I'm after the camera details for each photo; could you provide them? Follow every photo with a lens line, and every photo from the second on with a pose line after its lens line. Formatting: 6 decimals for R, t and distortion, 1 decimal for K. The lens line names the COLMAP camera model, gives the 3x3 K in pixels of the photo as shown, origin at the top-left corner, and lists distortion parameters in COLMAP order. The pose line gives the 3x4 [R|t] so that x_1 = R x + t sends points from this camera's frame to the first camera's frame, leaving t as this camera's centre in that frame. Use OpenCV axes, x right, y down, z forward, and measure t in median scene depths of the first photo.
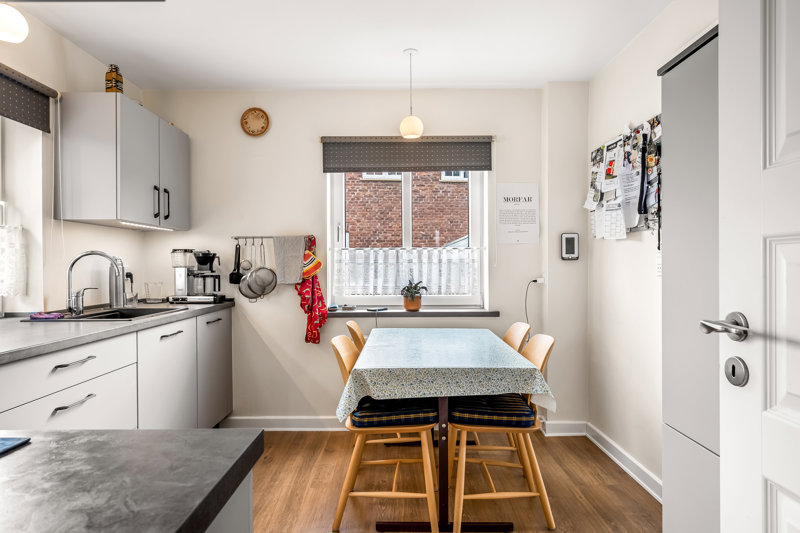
lens RADIAL K [[462.1, 0, 401.3], [0, 462.1, 264.6], [0, 0, 1]] dist [-0.002904, -0.000099]
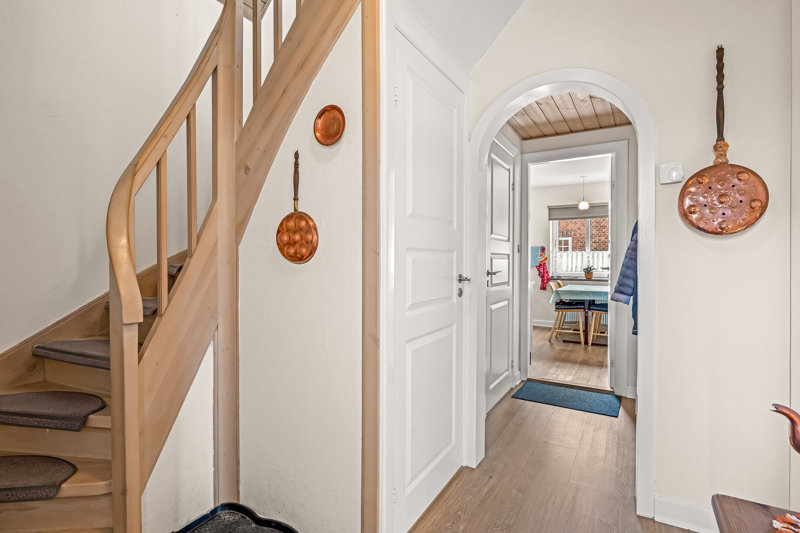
lens RADIAL K [[392.6, 0, 402.5], [0, 392.6, 262.4], [0, 0, 1]] dist [-0.002879, -0.000078]
pose [[0.856157, 0.013649, -0.516536, 0.238796], [-0.008816, 0.999891, 0.011808, 0.004079], [0.516641, -0.005556, 0.856184, -1.152610]]
